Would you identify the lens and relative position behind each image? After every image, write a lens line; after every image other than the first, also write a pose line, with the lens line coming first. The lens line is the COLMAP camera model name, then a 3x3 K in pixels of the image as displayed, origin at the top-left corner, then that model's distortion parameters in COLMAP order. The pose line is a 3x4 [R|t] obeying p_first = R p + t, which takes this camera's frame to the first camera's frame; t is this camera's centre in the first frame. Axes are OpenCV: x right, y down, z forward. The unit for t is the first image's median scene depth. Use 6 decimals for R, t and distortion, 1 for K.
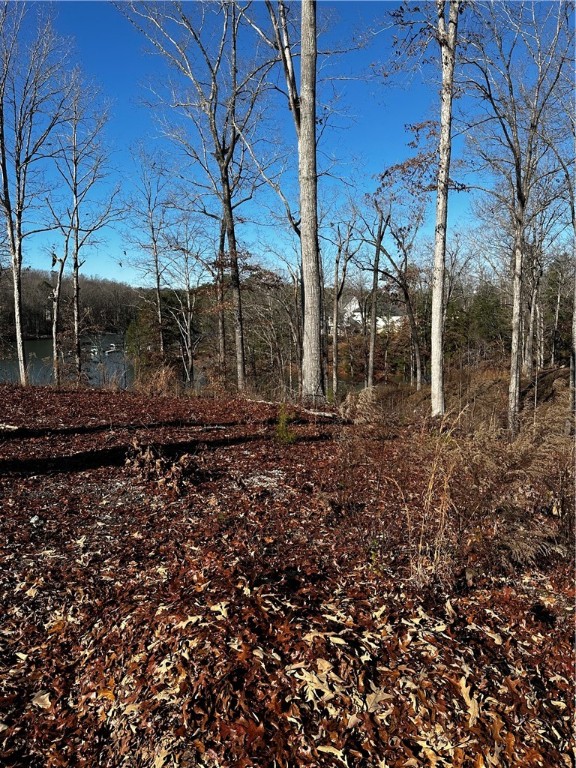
lens RADIAL K [[524.0, 0, 288.0], [0, 524.0, 384.0], [0, 0, 1]] dist [0.115318, -0.182317]
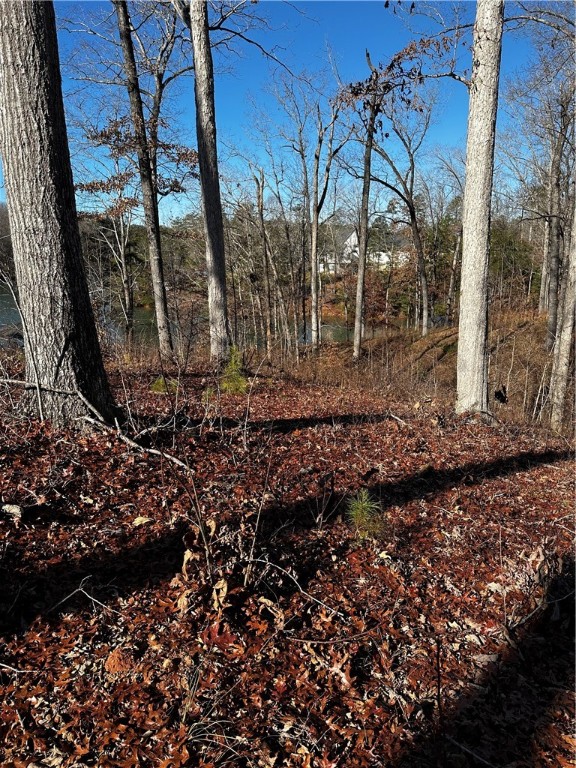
lens RADIAL K [[524.0, 0, 288.0], [0, 524.0, 384.0], [0, 0, 1]] dist [0.115318, -0.182317]
pose [[0.999954, -0.001412, -0.009510, 0.033380], [0.002412, 0.994366, 0.105976, -0.000348], [0.009306, -0.105994, 0.994323, 0.134162]]
